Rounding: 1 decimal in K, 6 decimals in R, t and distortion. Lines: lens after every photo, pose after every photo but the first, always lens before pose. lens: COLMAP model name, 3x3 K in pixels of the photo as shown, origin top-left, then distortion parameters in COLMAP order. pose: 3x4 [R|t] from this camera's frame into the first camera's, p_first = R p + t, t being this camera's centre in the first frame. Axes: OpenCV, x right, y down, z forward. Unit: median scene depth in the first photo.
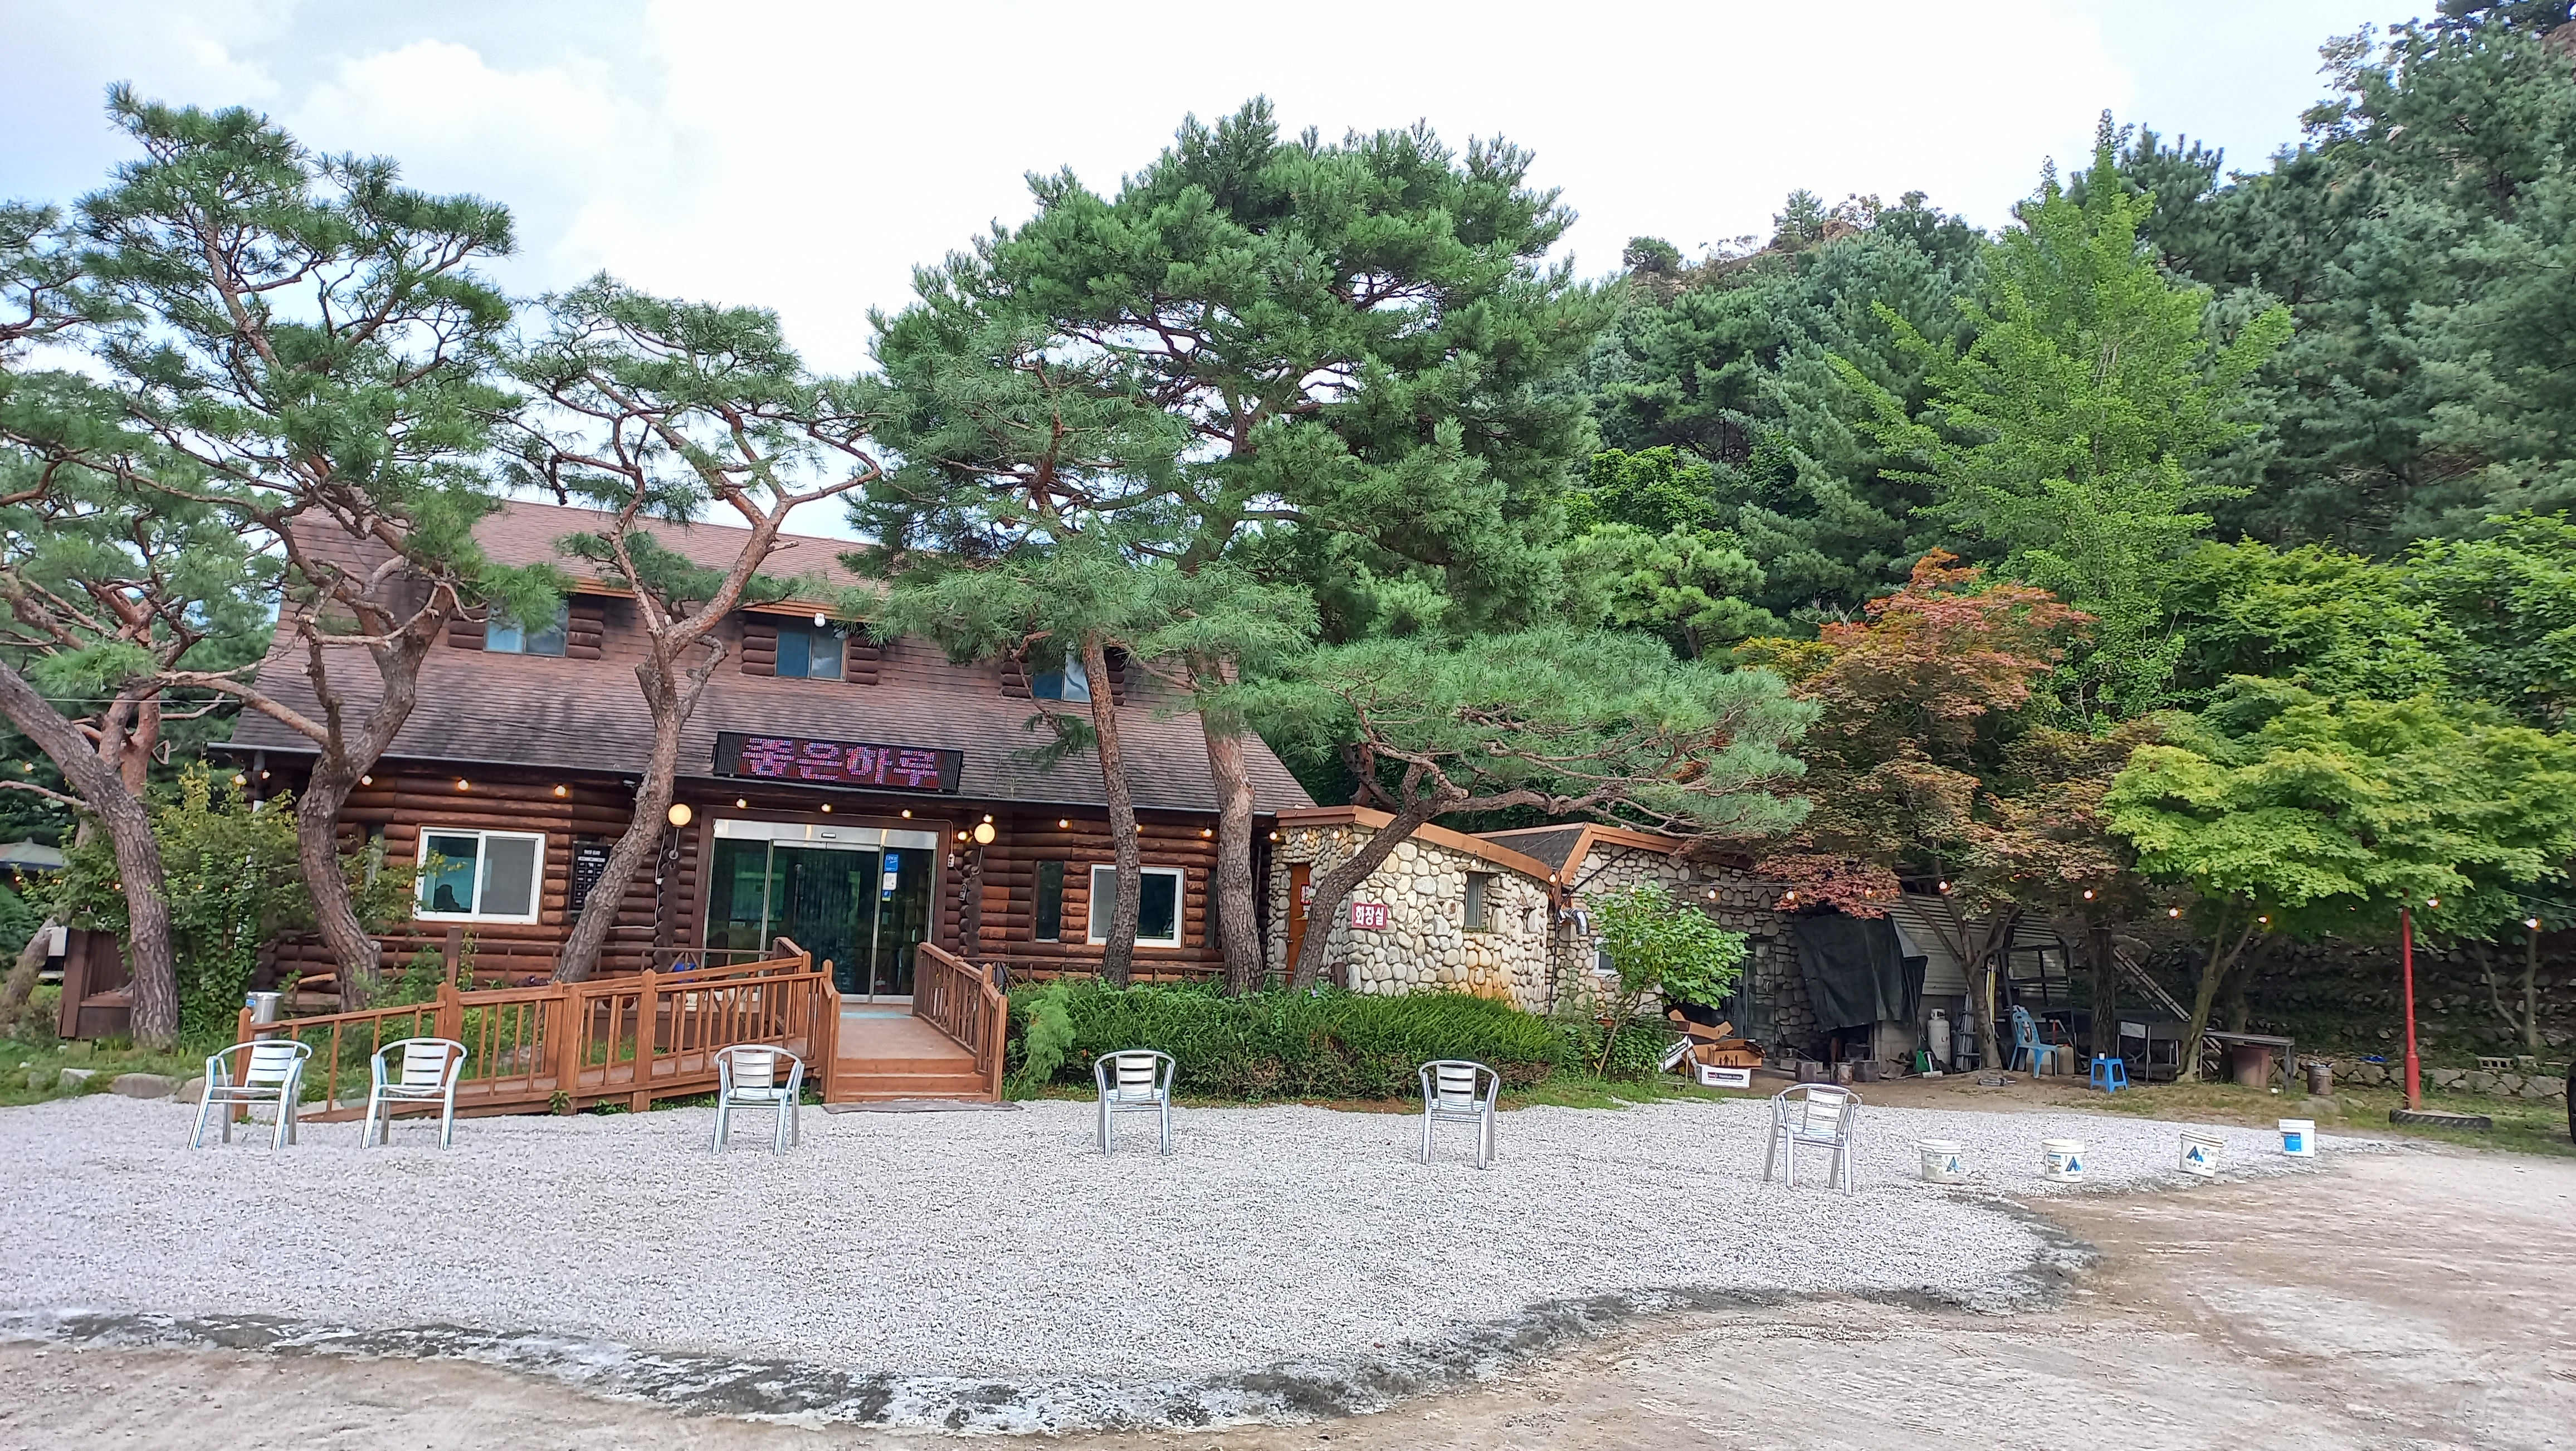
lens RADIAL K [[1897.2, 0, 1288.0], [0, 1897.2, 725.5], [0, 0, 1]] dist [0.098351, -0.157409]
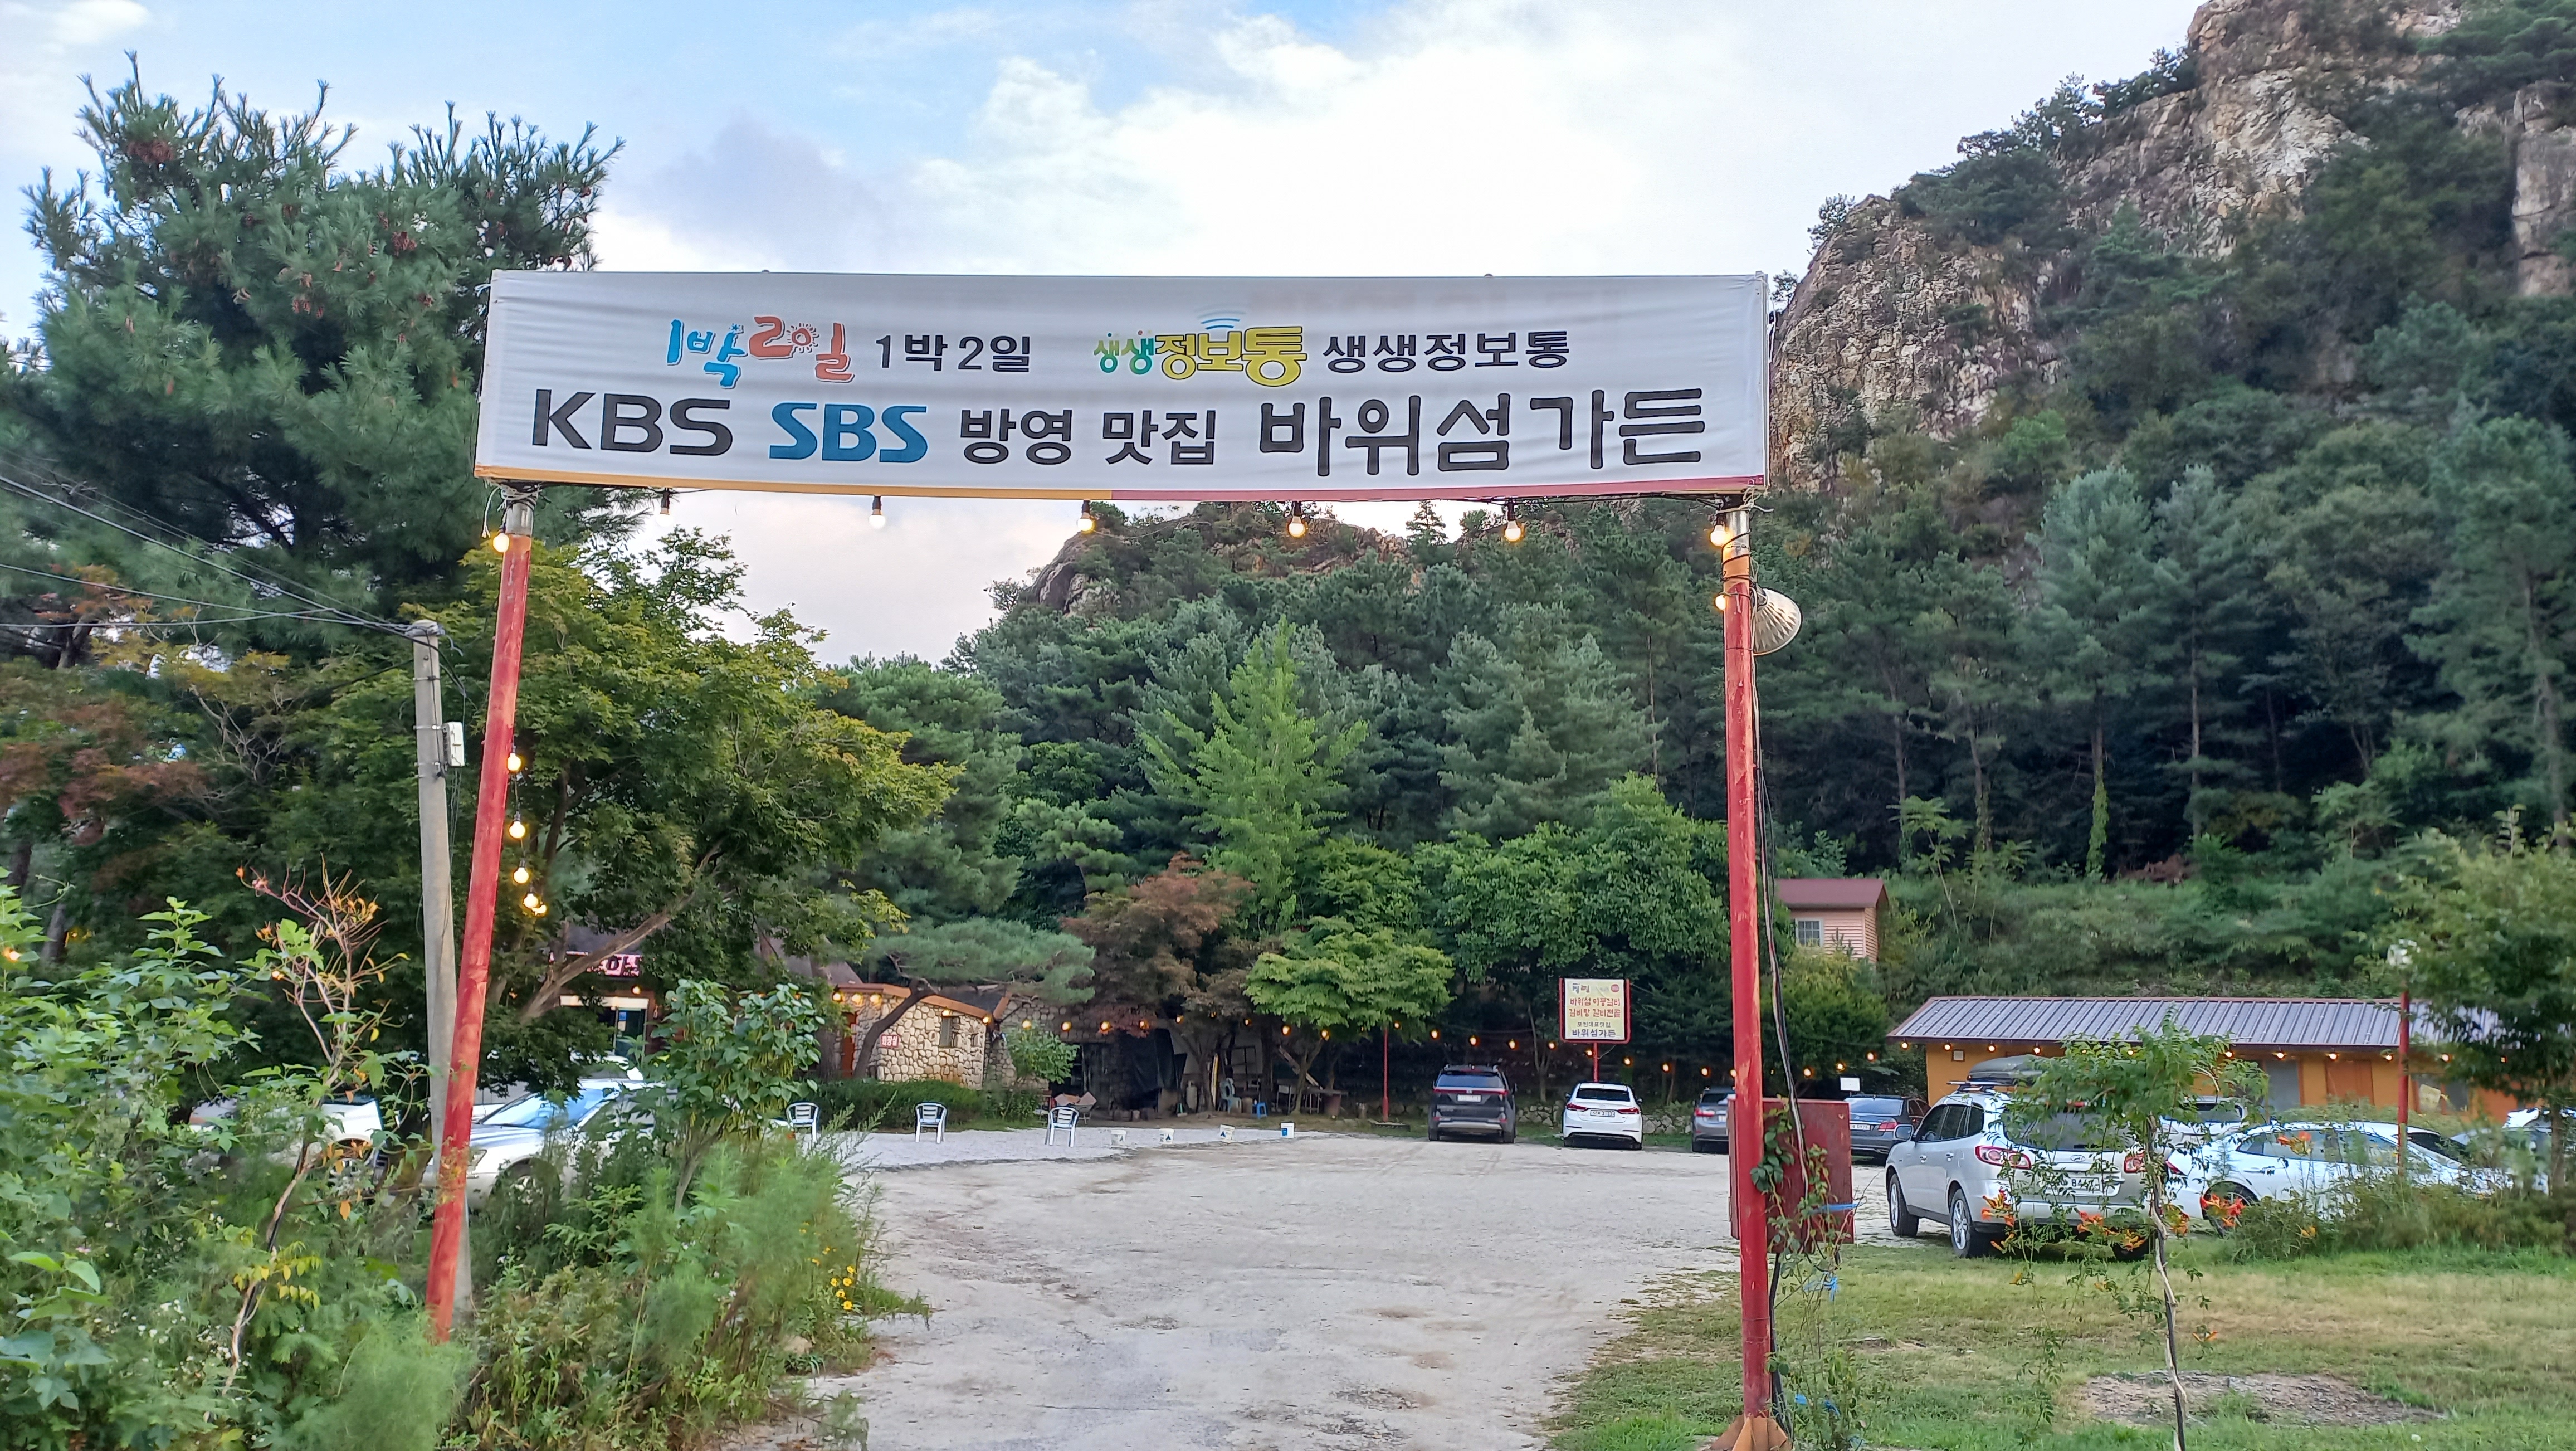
lens RADIAL K [[1897.2, 0, 1288.0], [0, 1897.2, 725.5], [0, 0, 1]] dist [0.098351, -0.157409]
pose [[0.965753, 0.028386, 0.257905, -0.076449], [-0.016751, 0.998745, -0.047198, -0.135993], [-0.258921, 0.041261, 0.965017, -1.001503]]
